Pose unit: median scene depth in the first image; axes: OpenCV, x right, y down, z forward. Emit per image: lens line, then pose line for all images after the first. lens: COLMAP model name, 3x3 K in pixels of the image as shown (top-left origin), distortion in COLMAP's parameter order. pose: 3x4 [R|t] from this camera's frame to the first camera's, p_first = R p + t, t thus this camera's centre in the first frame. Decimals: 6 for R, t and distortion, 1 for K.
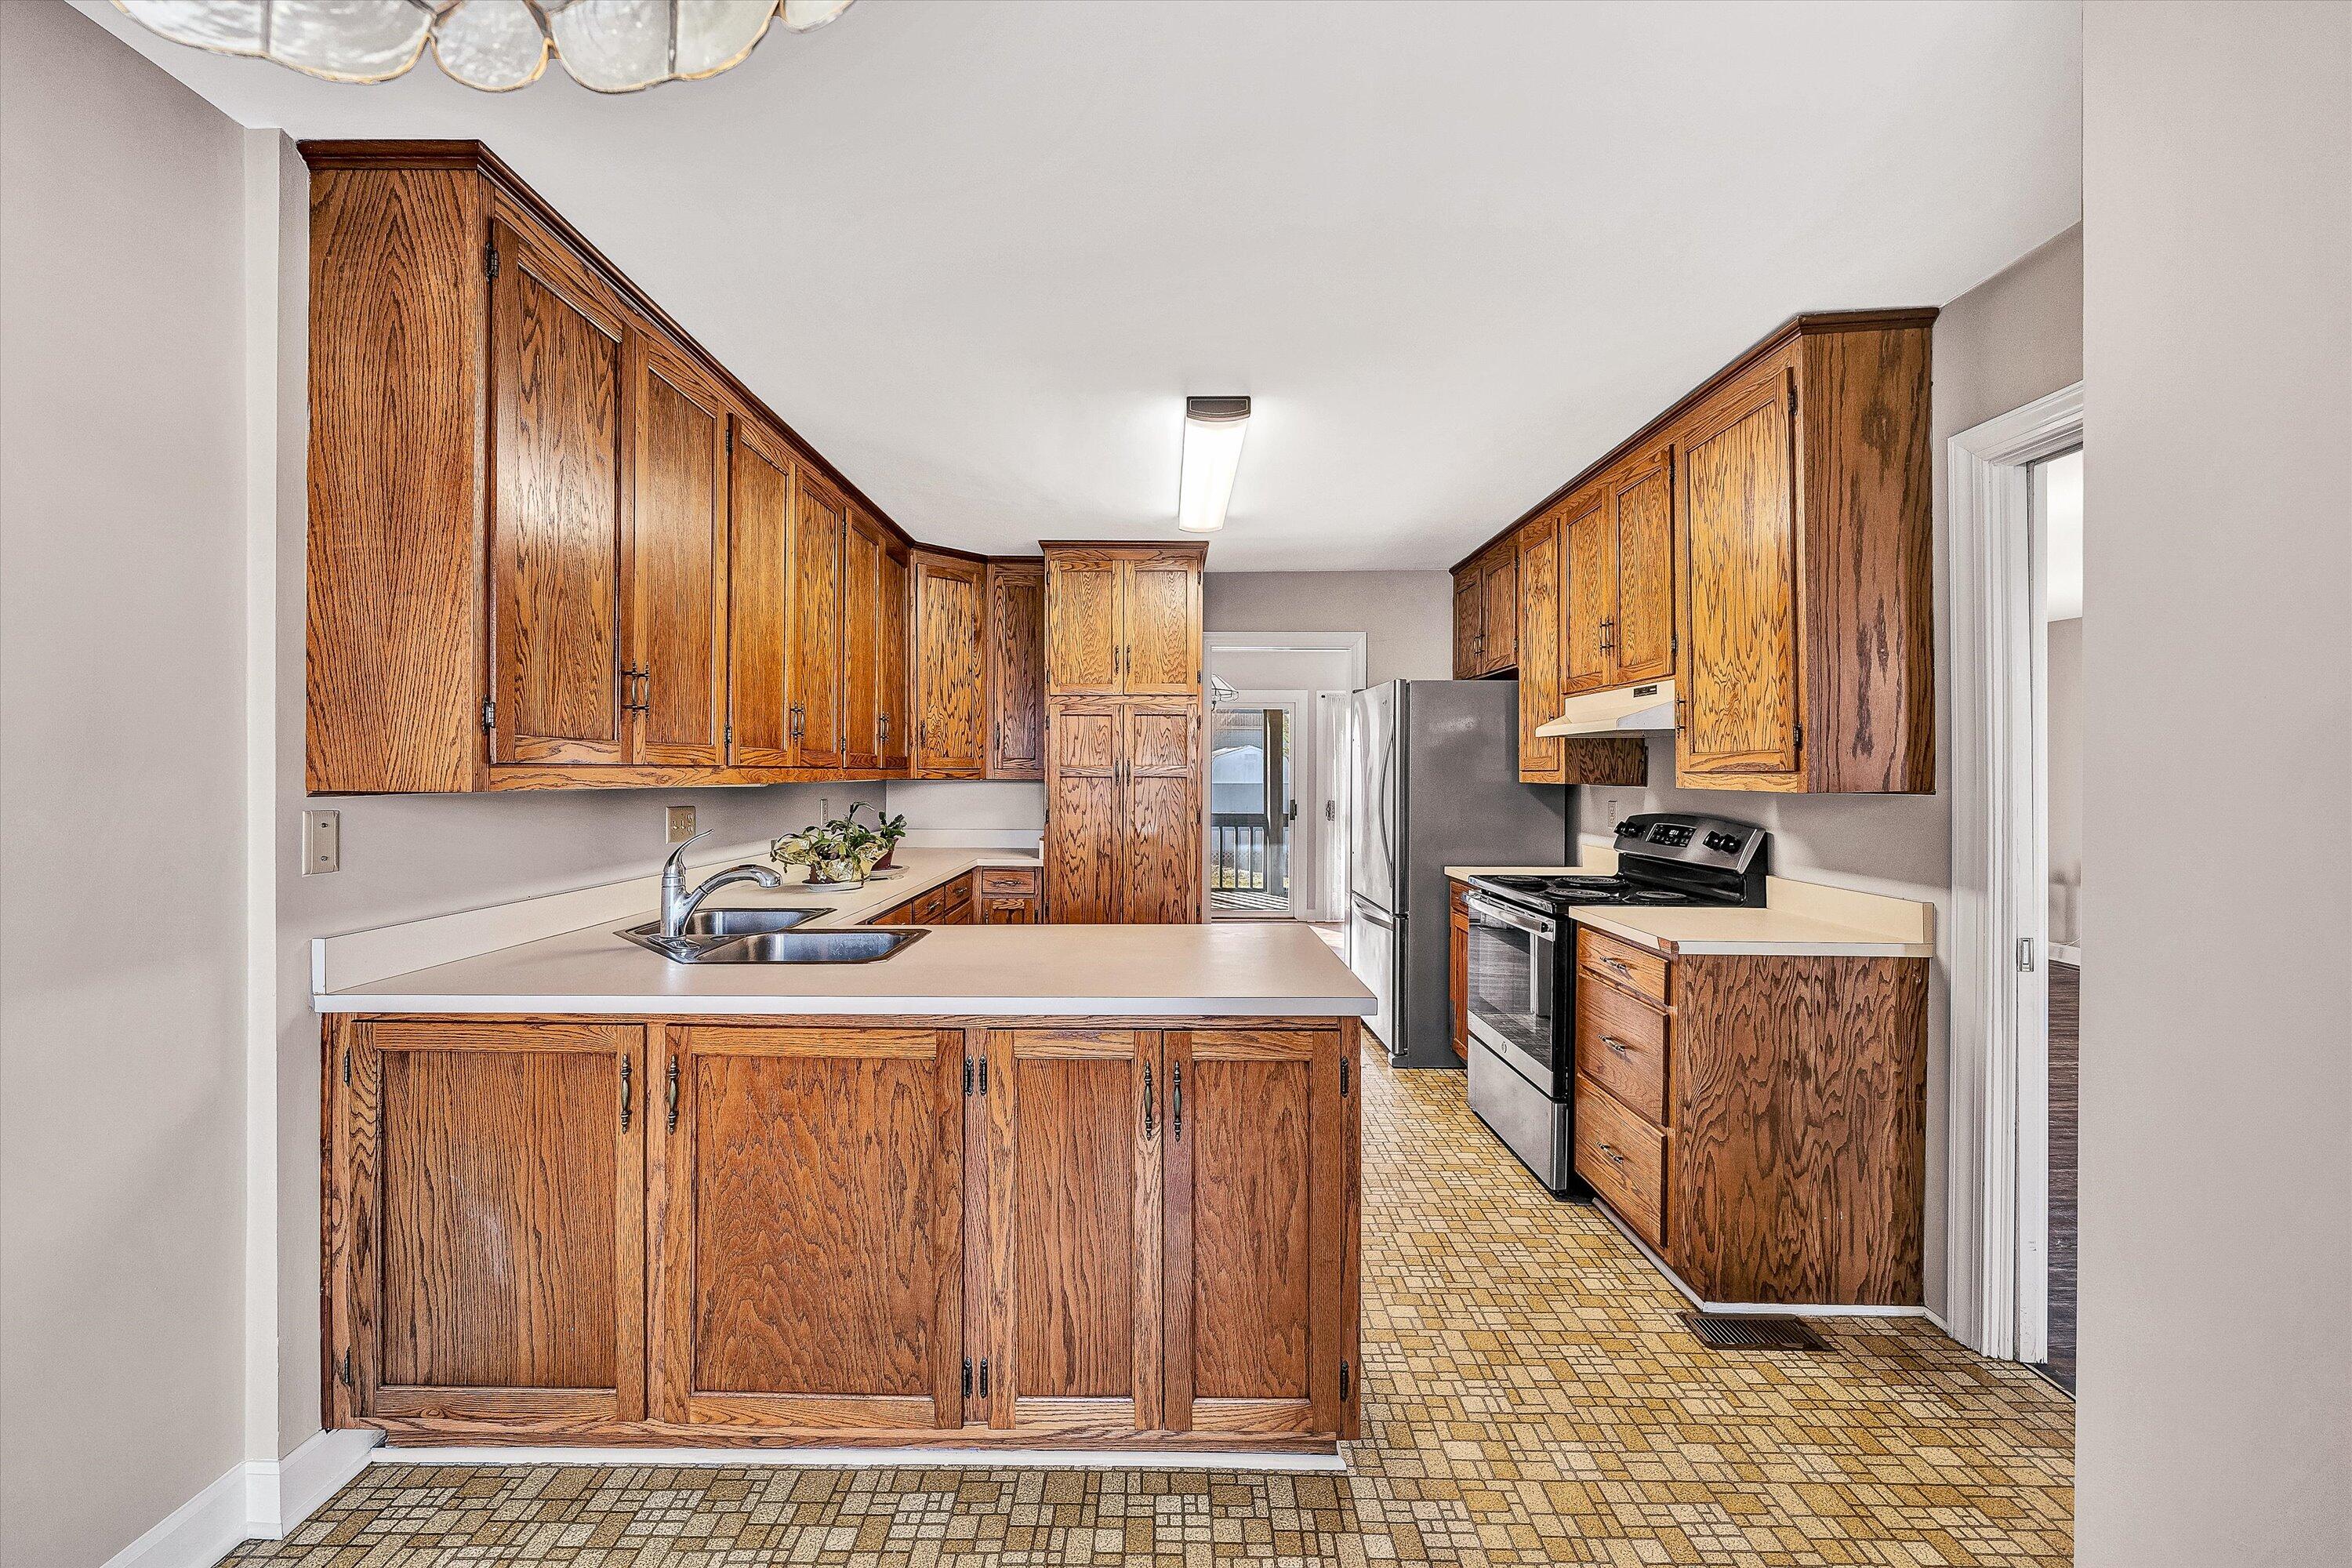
lens RADIAL K [[939.4, 0, 1184.7], [0, 939.4, 789.8], [0, 0, 1]] dist [-0.002299, -0.000178]
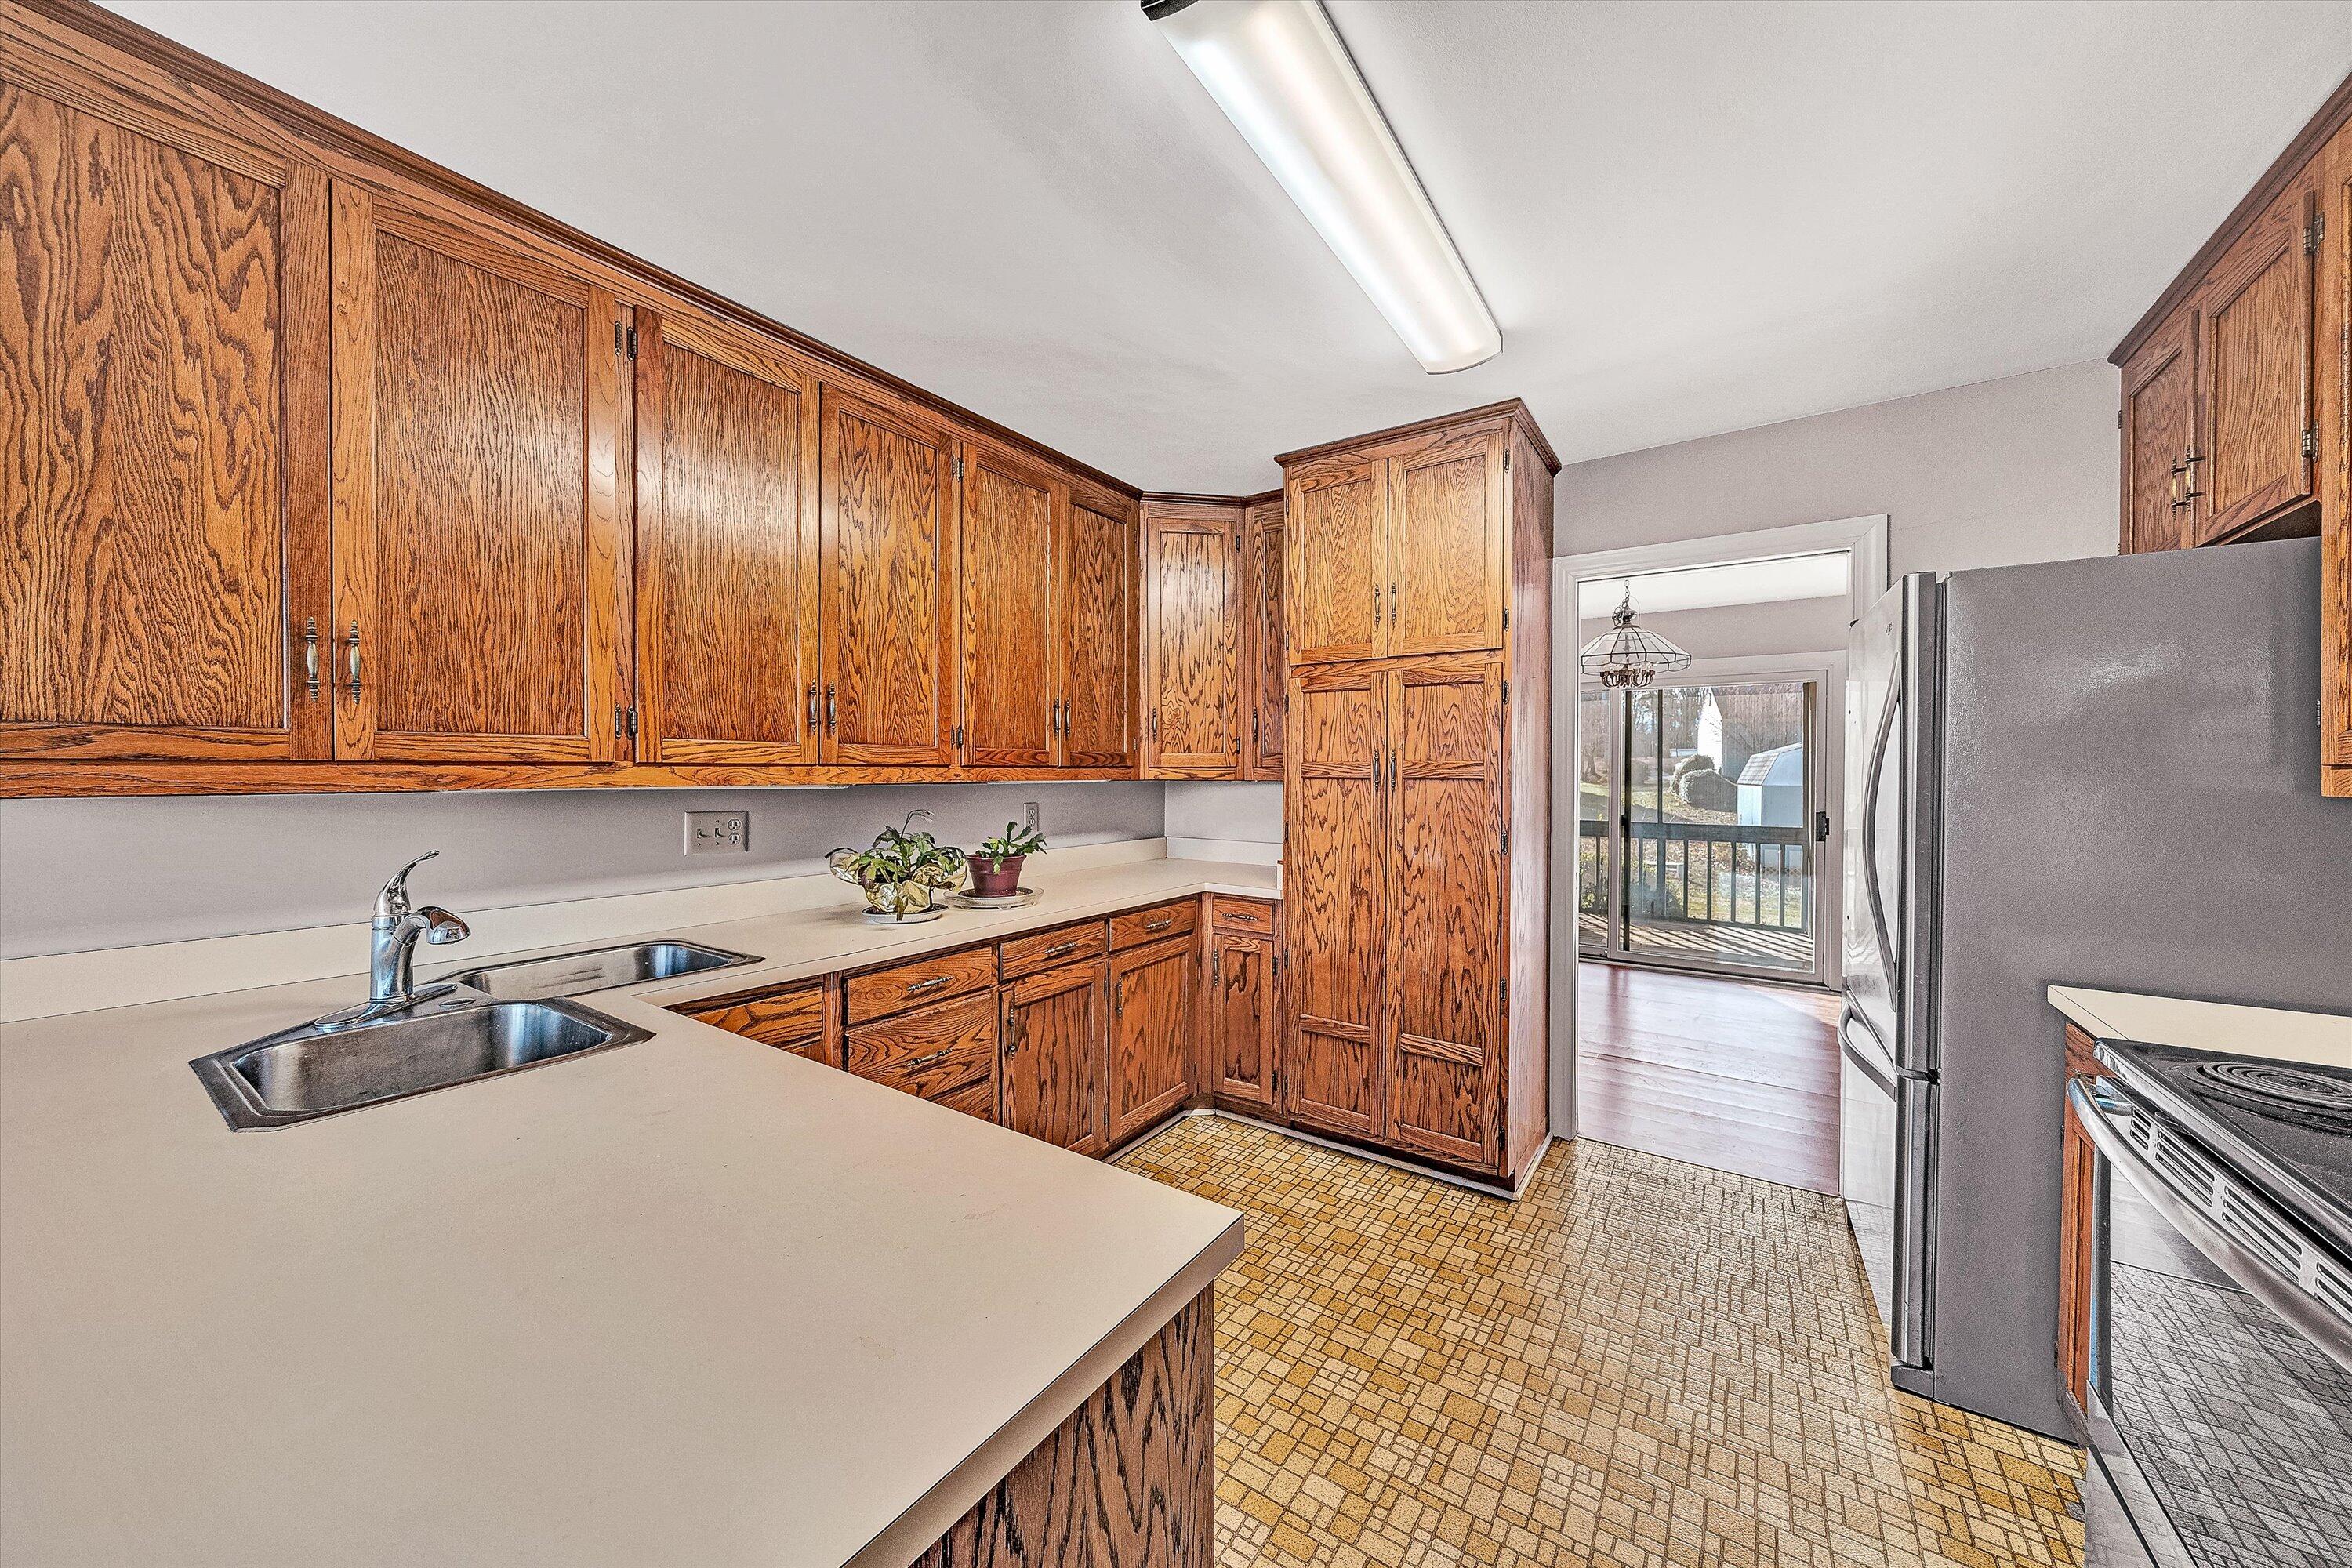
lens RADIAL K [[824.5, 0, 1187.2], [0, 824.5, 782.4], [0, 0, 1]] dist [-0.007918, -0.000007]
pose [[0.809938, 0.006629, -0.586478, 0.167010], [-0.010225, 0.999944, -0.002819, -0.007729], [0.586427, 0.008280, 0.809960, 0.434153]]
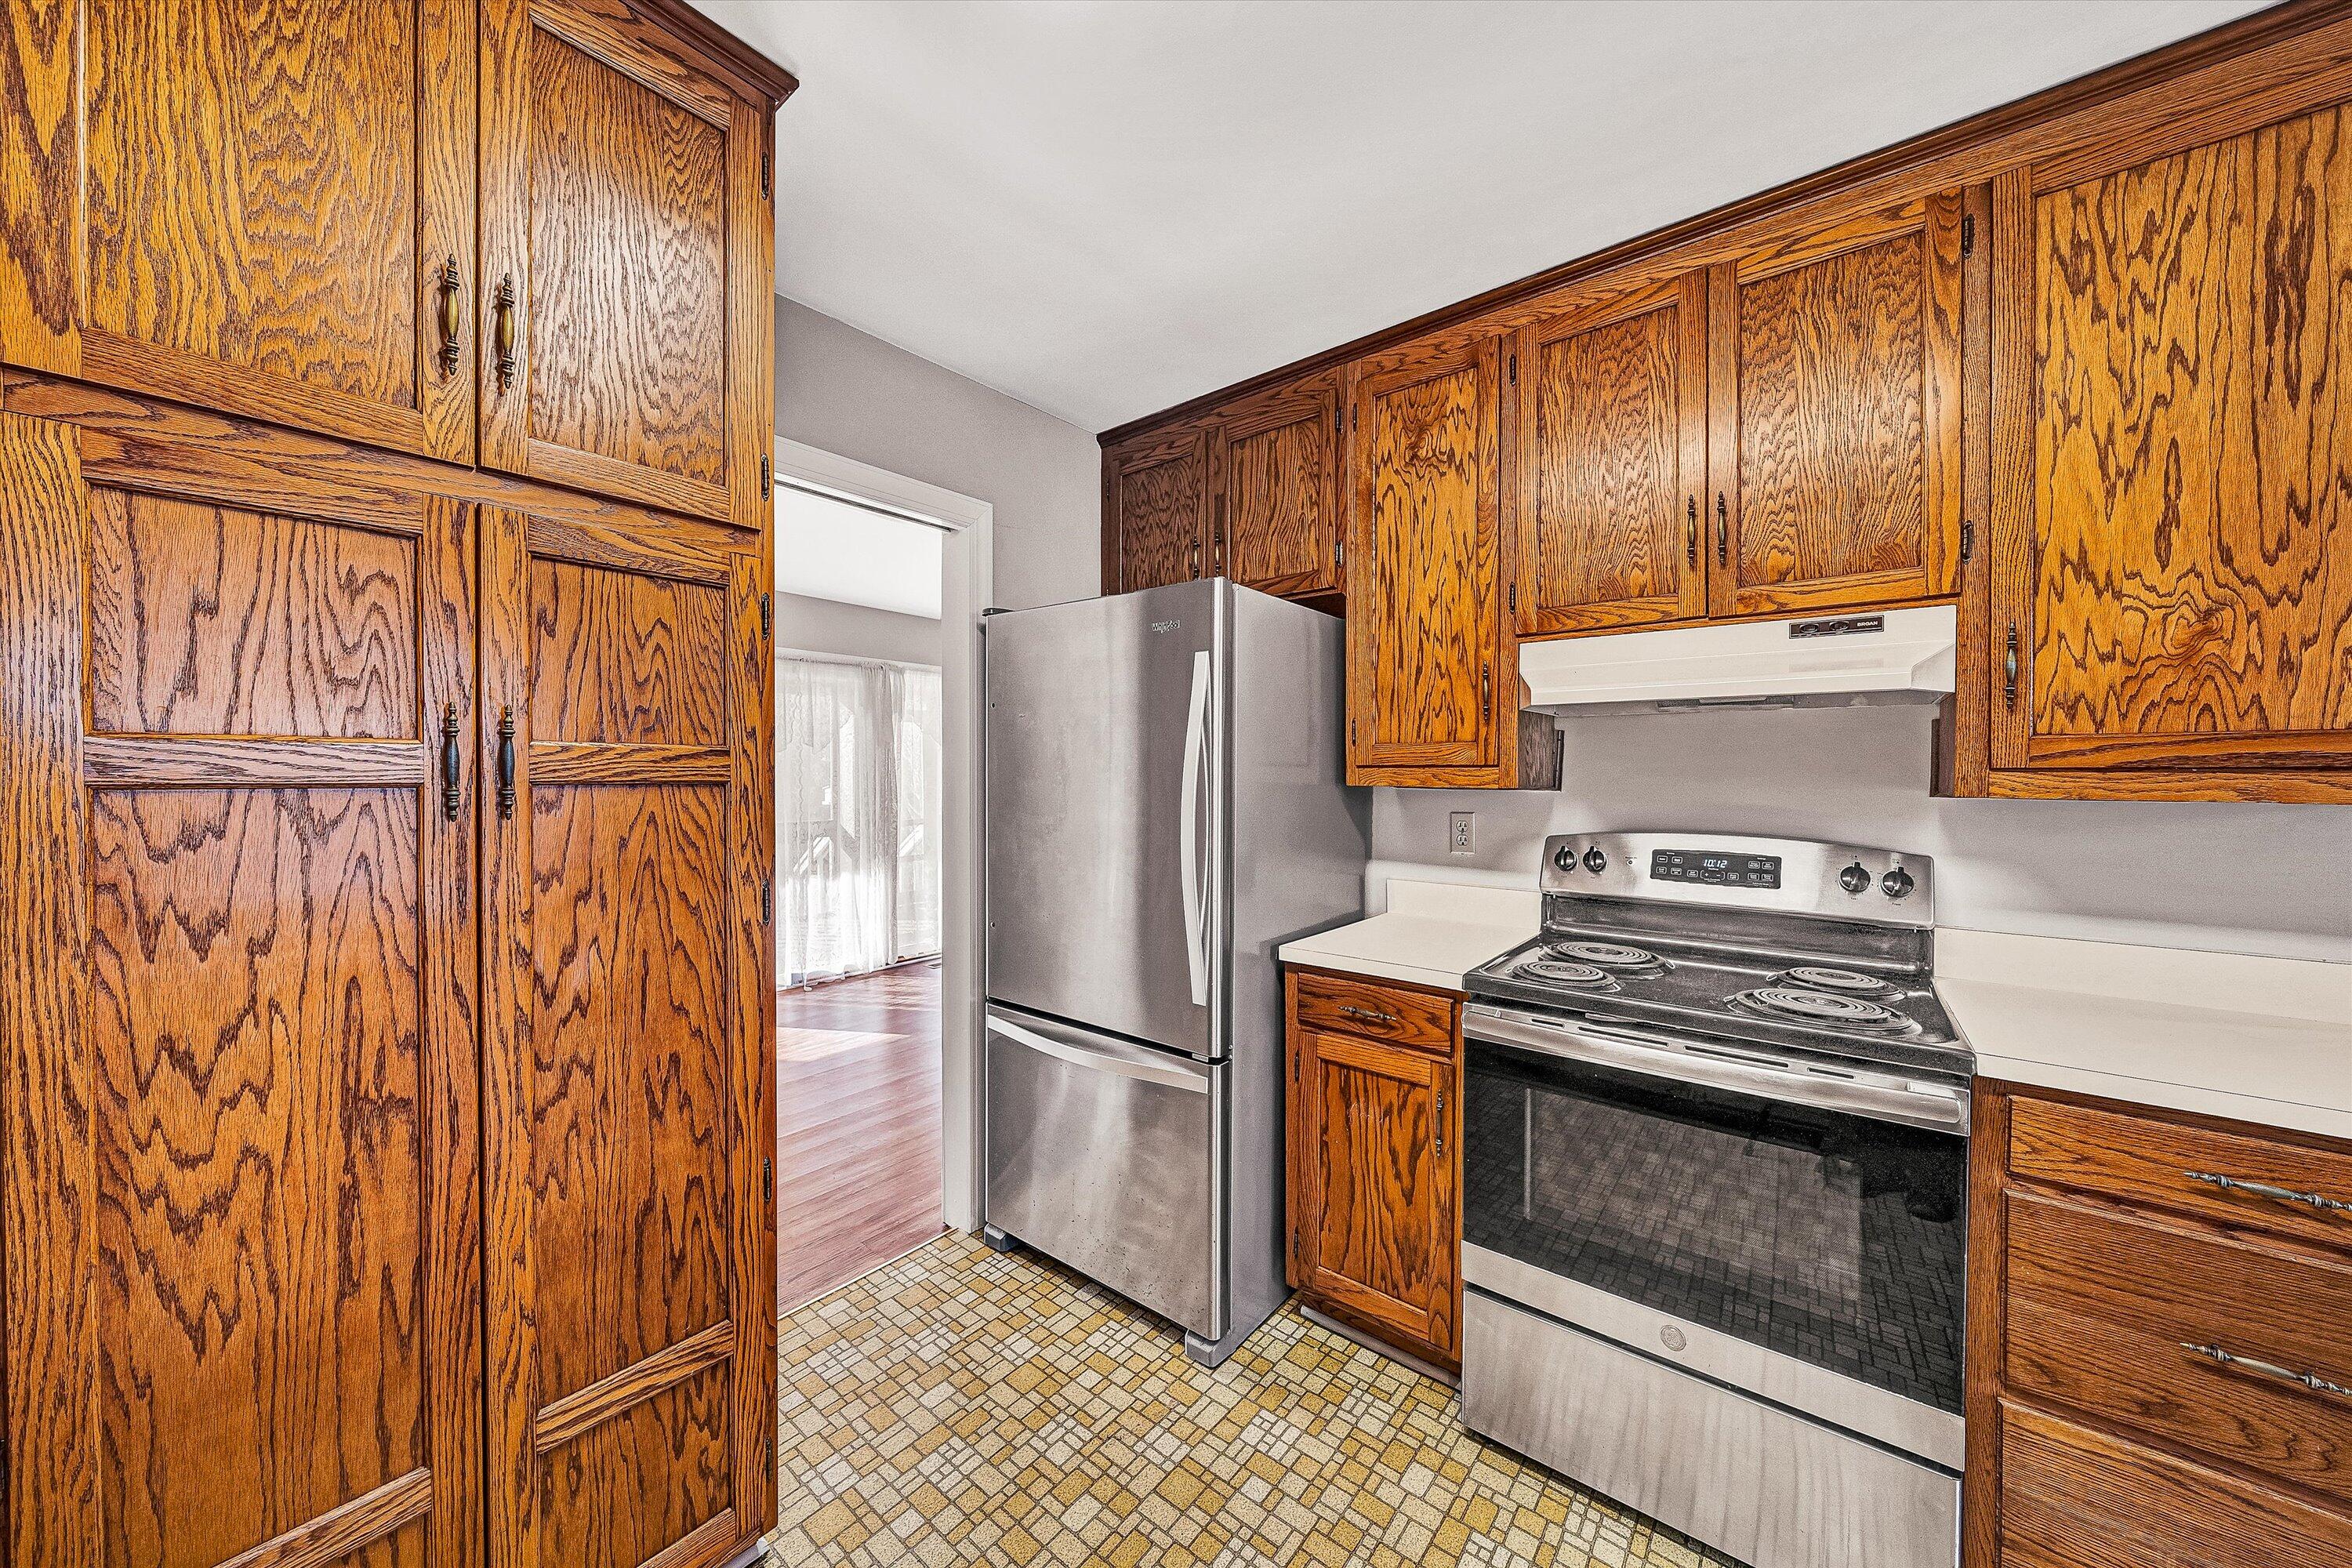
lens RADIAL K [[855.3, 0, 1182.3], [0, 855.3, 783.2], [0, 0, 1]] dist [-0.001729, -0.000162]
pose [[0.641305, -0.010321, 0.767217, -0.122128], [0.014535, 0.999894, 0.001301, -0.011624], [-0.767149, 0.010318, 0.641386, 0.700369]]
